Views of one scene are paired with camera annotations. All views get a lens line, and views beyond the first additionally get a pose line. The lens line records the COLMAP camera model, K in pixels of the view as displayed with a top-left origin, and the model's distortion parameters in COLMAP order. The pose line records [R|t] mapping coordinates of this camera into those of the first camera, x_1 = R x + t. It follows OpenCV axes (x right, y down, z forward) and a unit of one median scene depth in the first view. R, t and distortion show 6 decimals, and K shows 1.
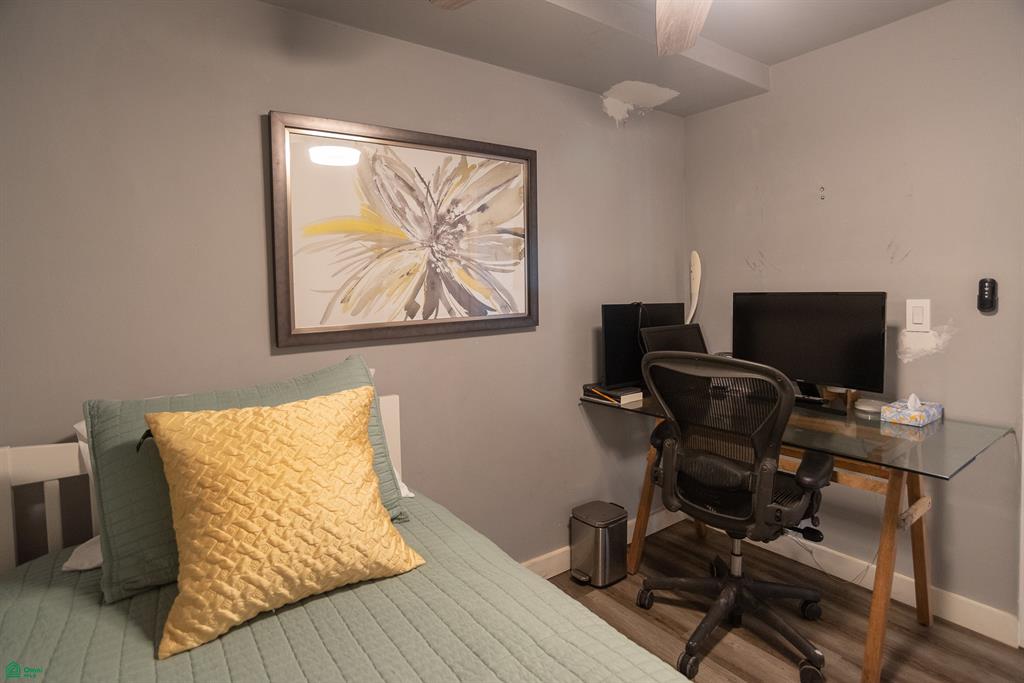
lens RADIAL K [[527.5, 0, 509.2], [0, 527.5, 320.2], [0, 0, 1]] dist [-0.064082, 0.026979]
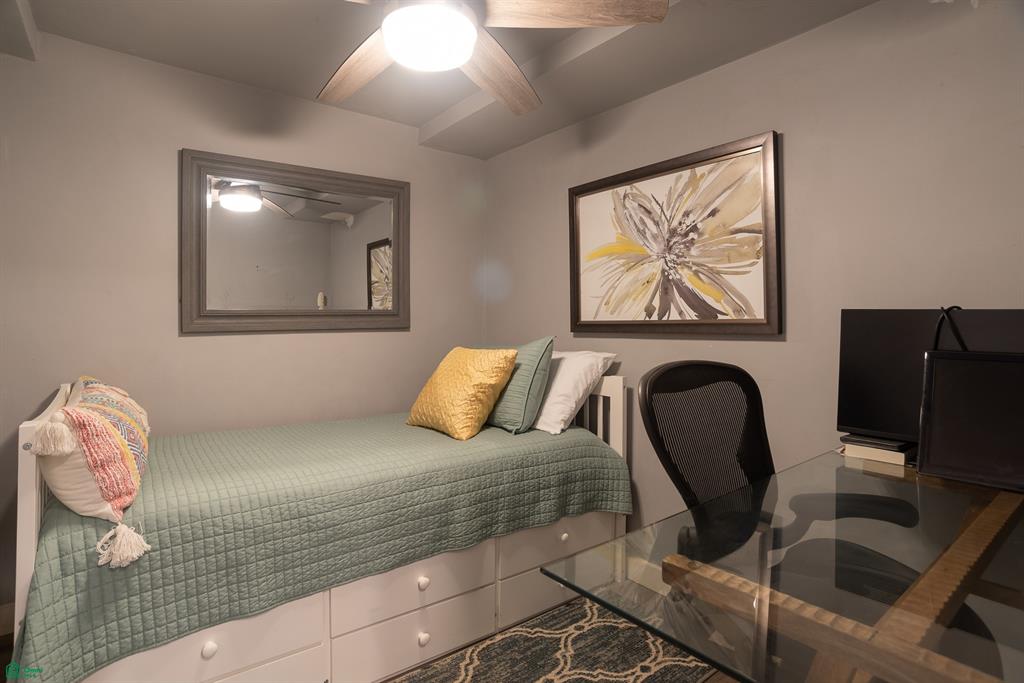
lens RADIAL K [[527.5, 0, 509.2], [0, 527.5, 320.2], [0, 0, 1]] dist [-0.064082, 0.026979]
pose [[0.047110, 0.024838, -0.998581, 0.978509], [-0.055144, 0.998231, 0.022228, -0.007932], [0.997366, 0.054018, 0.048396, 0.597671]]
